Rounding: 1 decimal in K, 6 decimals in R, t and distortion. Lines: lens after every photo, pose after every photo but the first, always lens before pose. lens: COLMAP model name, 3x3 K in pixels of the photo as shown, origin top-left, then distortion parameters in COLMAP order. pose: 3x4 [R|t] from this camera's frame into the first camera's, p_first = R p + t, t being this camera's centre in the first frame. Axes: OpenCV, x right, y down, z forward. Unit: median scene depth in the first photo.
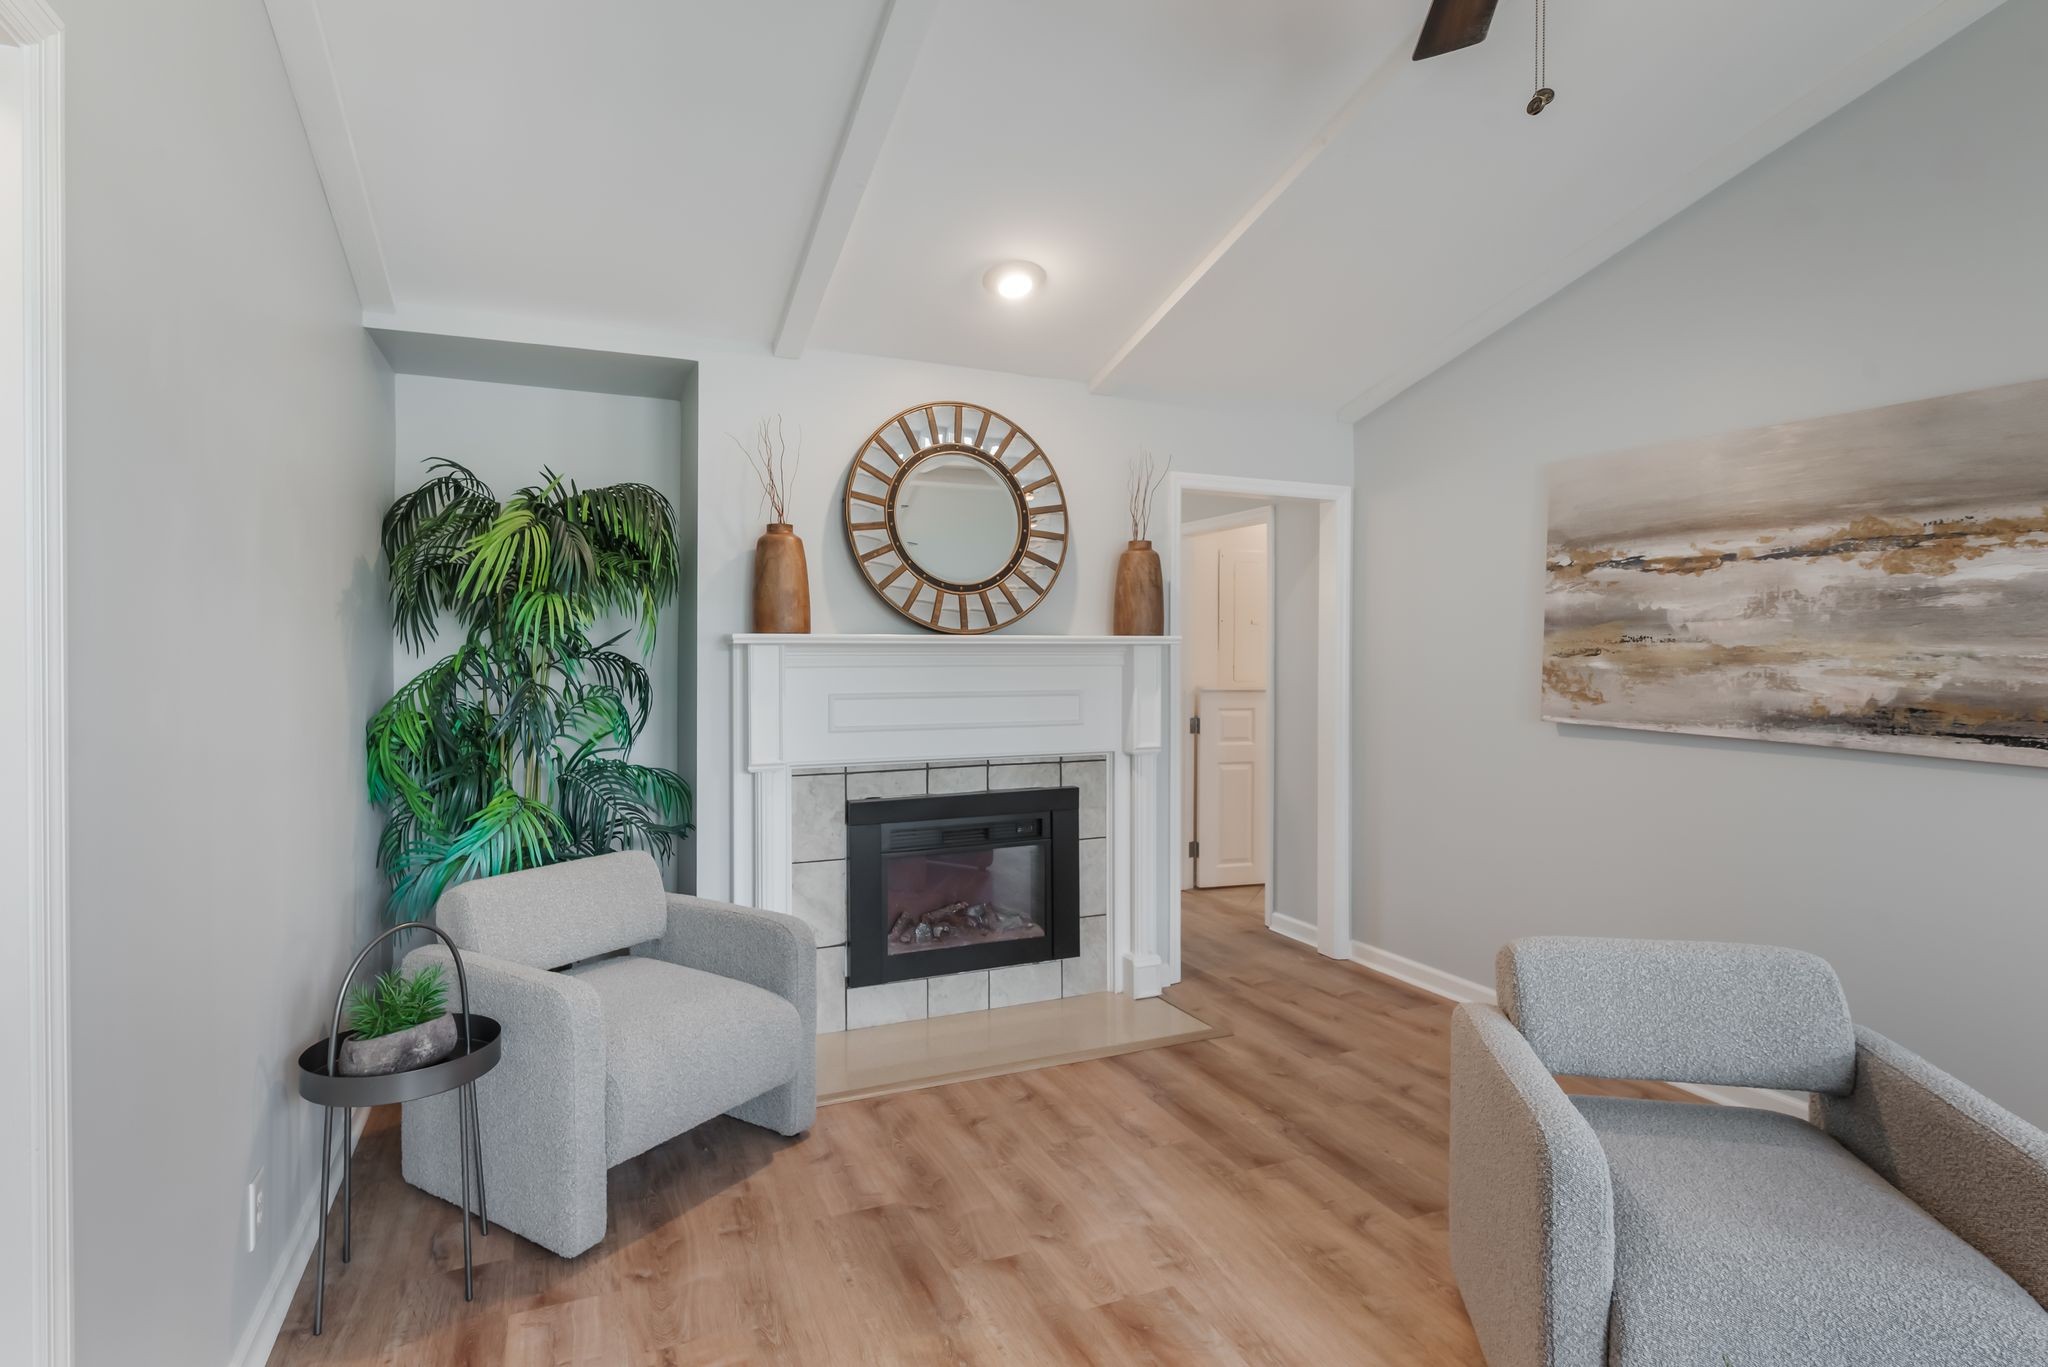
lens RADIAL K [[1064.7, 0, 998.7], [0, 1064.7, 645.4], [0, 0, 1]] dist [-0.001174, -0.000060]
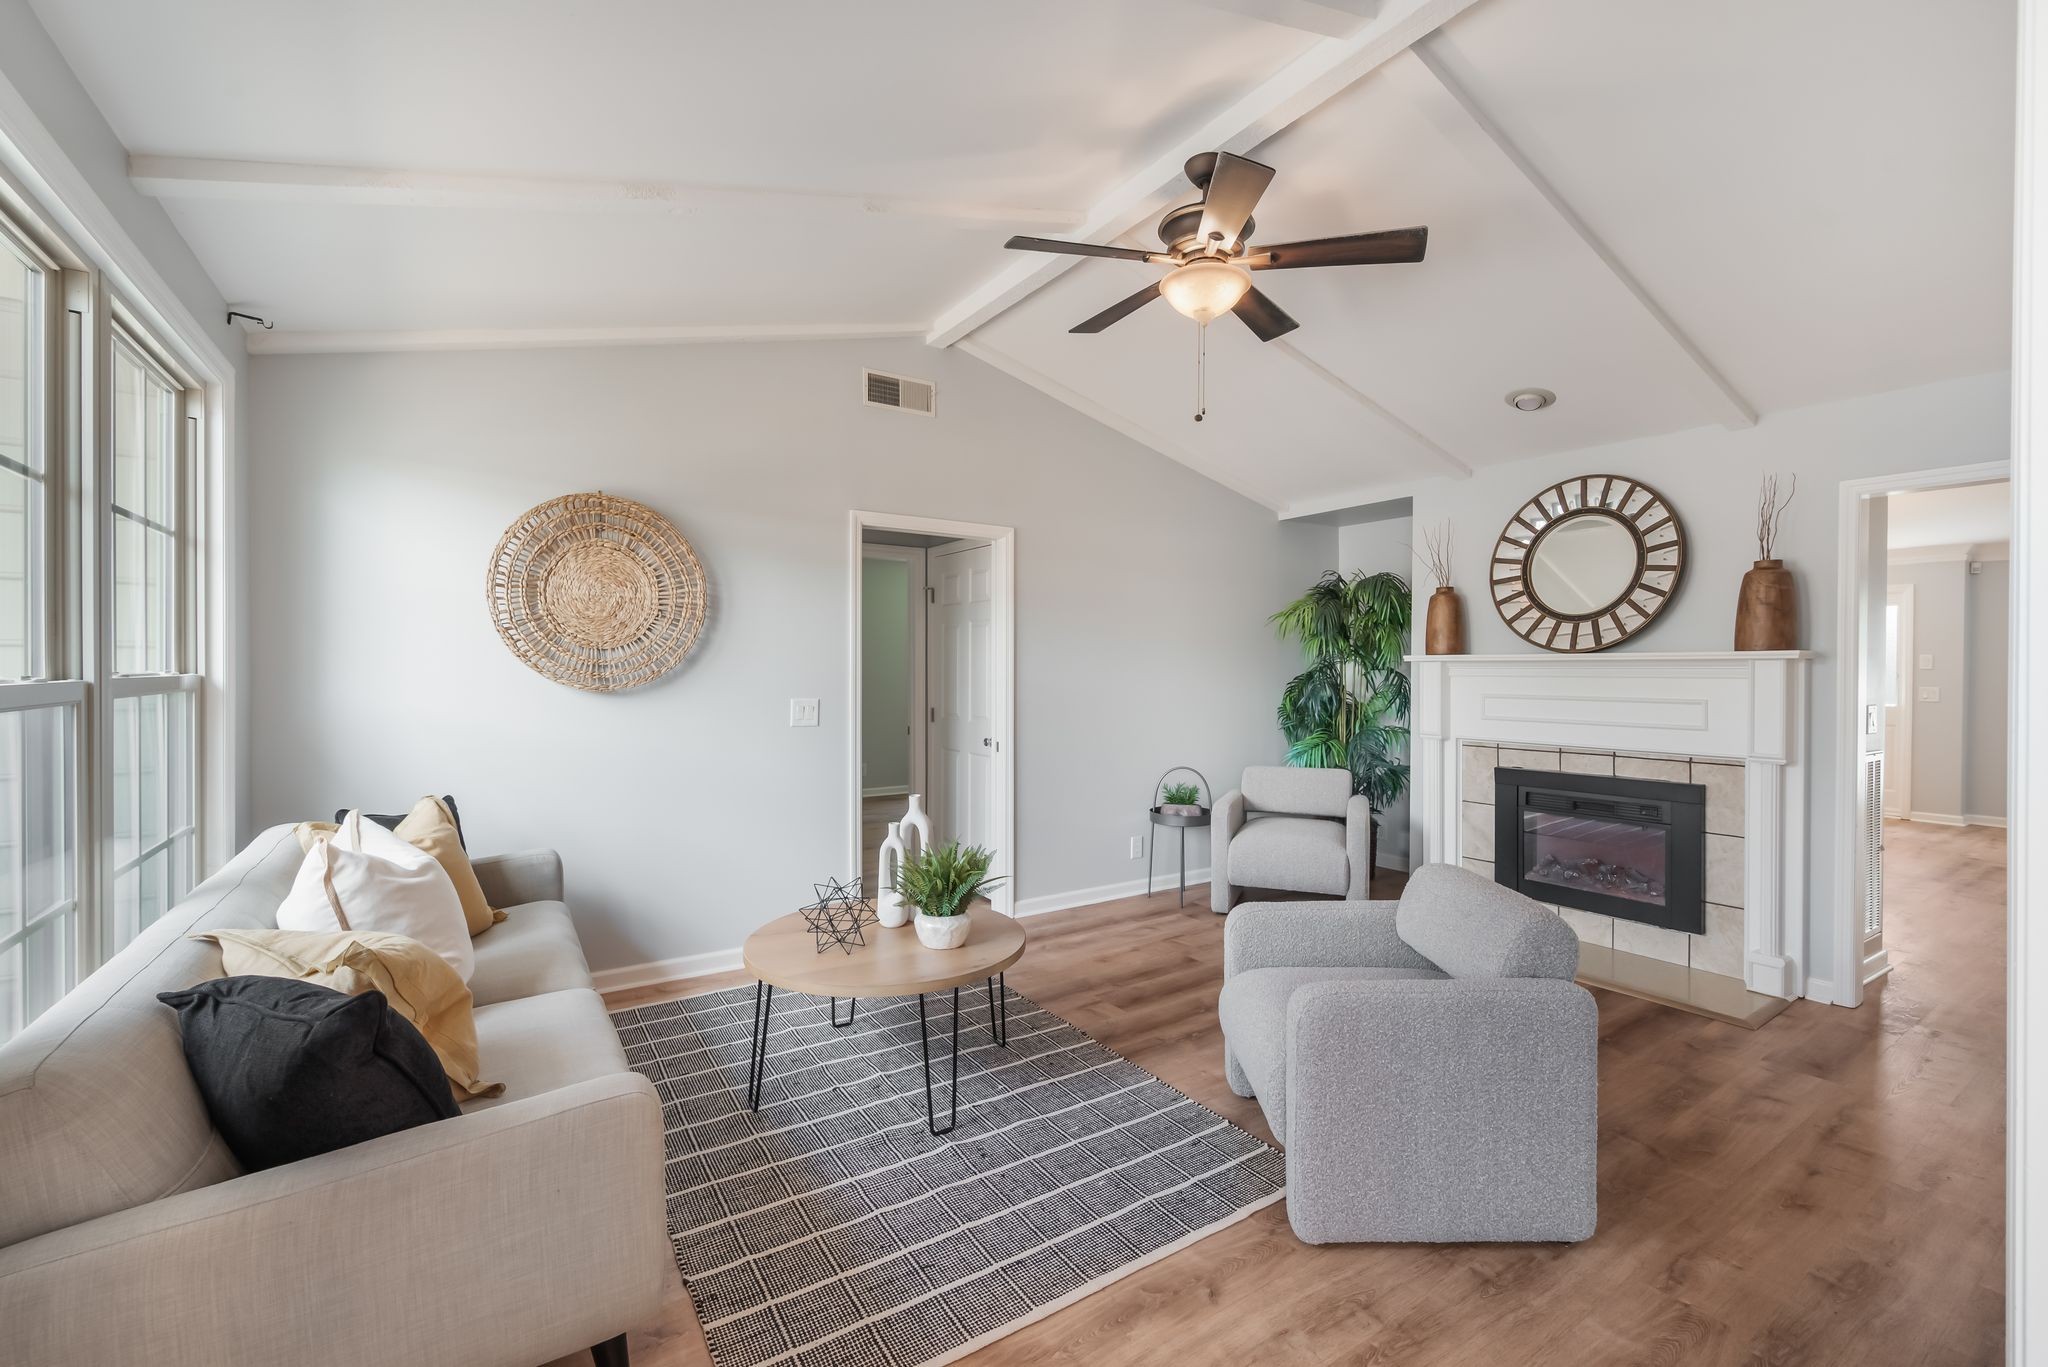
lens RADIAL K [[846.9, 0, 1036.0], [0, 846.9, 671.7], [0, 0, 1]] dist [-0.002148, -0.000120]
pose [[0.176843, 0.001623, -0.984238, 0.897802], [0.003431, 0.999992, 0.002265, 0.008596], [0.984233, -0.003777, 0.176836, 0.154371]]
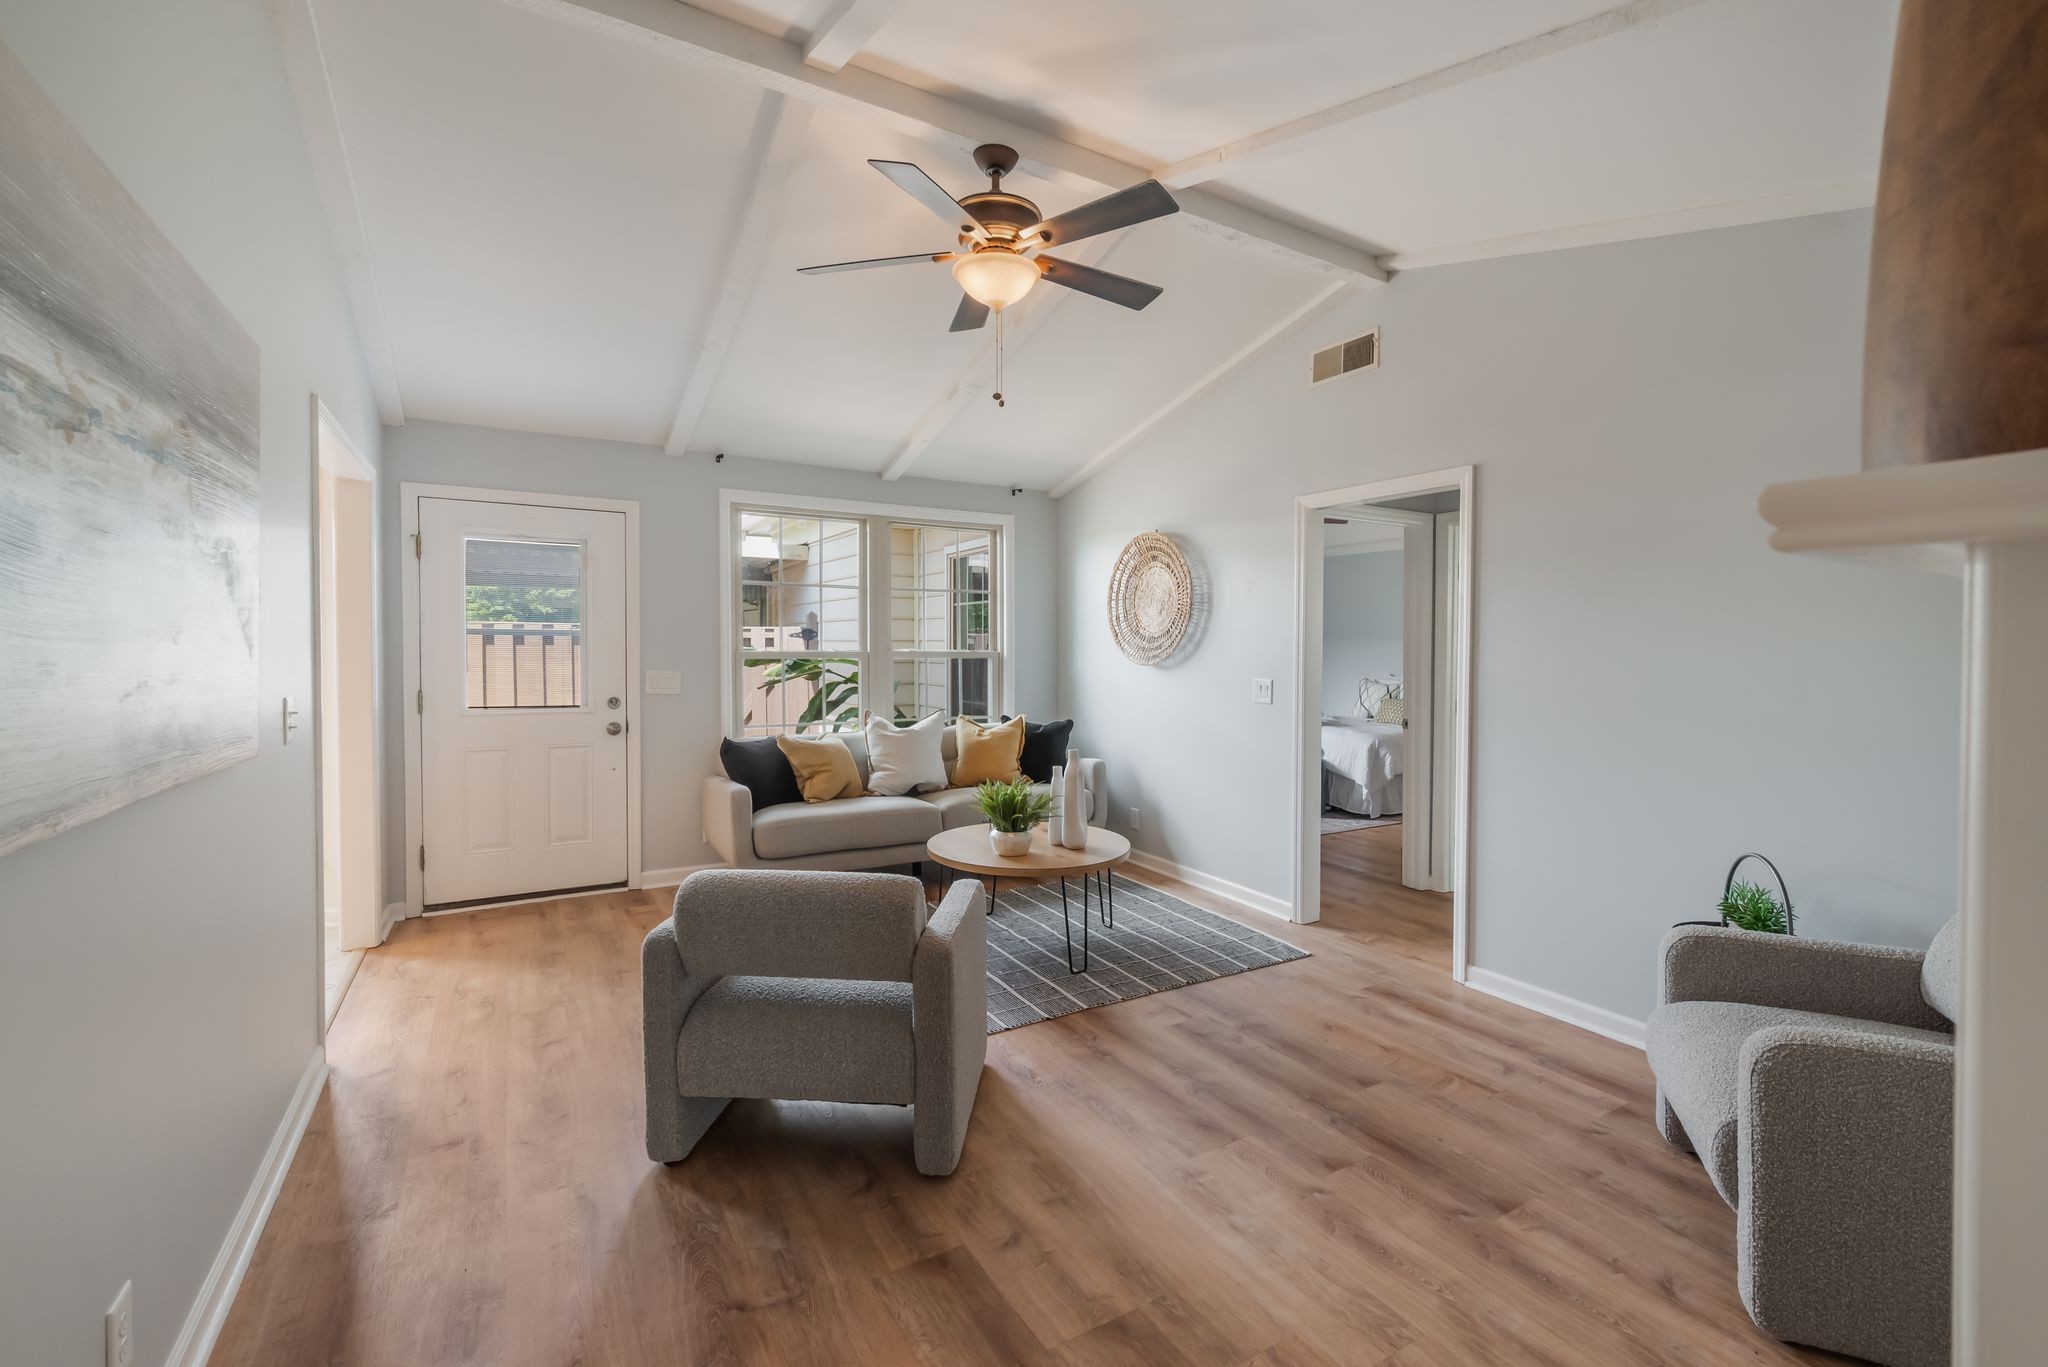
lens RADIAL K [[846.9, 0, 1036.0], [0, 846.9, 671.7], [0, 0, 1]] dist [-0.002148, -0.000120]
pose [[-0.990118, -0.010244, -0.139863, 0.286323], [-0.012350, 0.999823, 0.014195, 0.022776], [0.139693, 0.015782, -0.990069, 1.151654]]
